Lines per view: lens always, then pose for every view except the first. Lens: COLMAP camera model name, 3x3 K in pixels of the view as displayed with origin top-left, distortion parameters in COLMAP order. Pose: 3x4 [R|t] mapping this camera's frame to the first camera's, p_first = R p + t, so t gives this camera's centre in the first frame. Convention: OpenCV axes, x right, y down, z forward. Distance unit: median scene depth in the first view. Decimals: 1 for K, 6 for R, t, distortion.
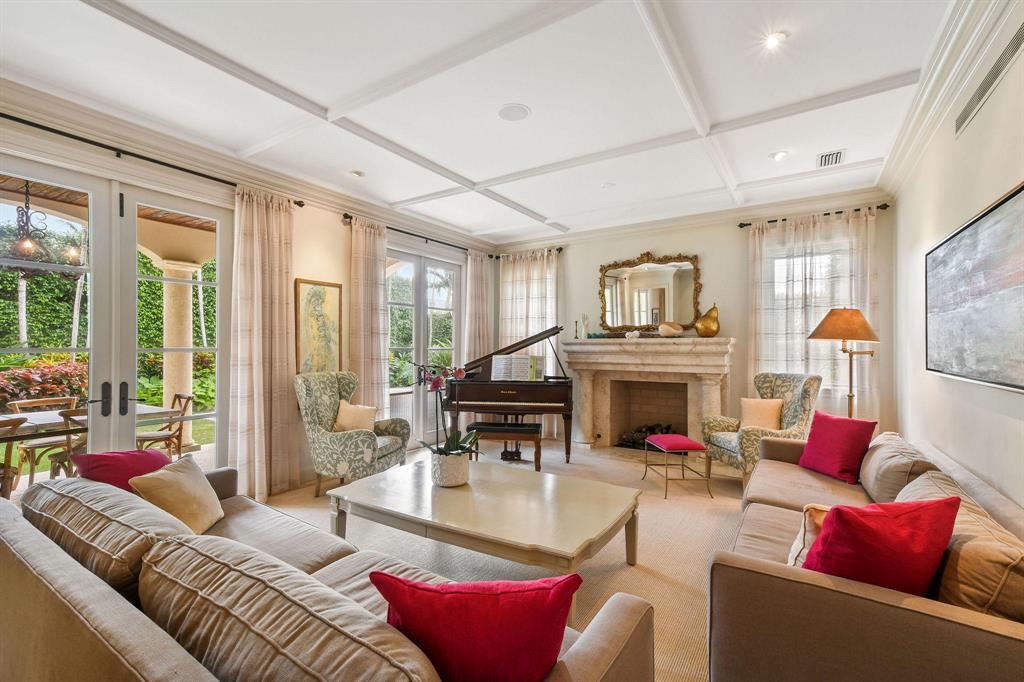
lens RADIAL K [[454.0, 0, 514.5], [0, 454.0, 343.3], [0, 0, 1]] dist [0.003036, 0.000062]
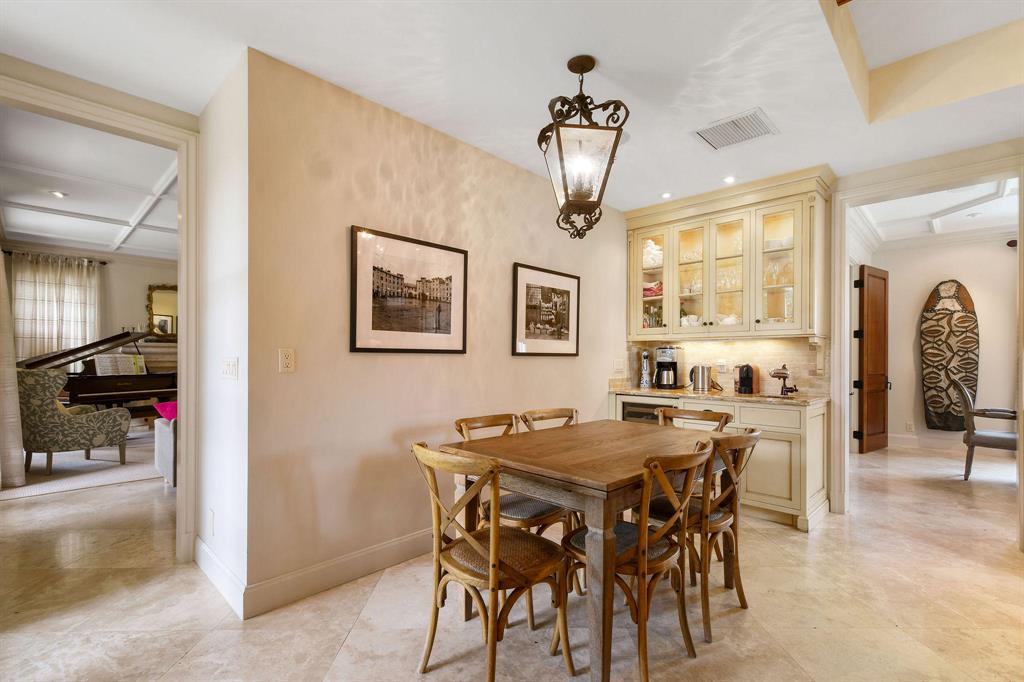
lens RADIAL K [[454.0, 0, 511.2], [0, 454.0, 352.0], [0, 0, 1]] dist [0.003036, 0.000062]
pose [[0.187668, 0.009222, 0.982189, -0.949805], [-0.011066, 0.999912, -0.007274, 0.015058], [-0.982170, -0.009504, 0.187753, -0.255544]]
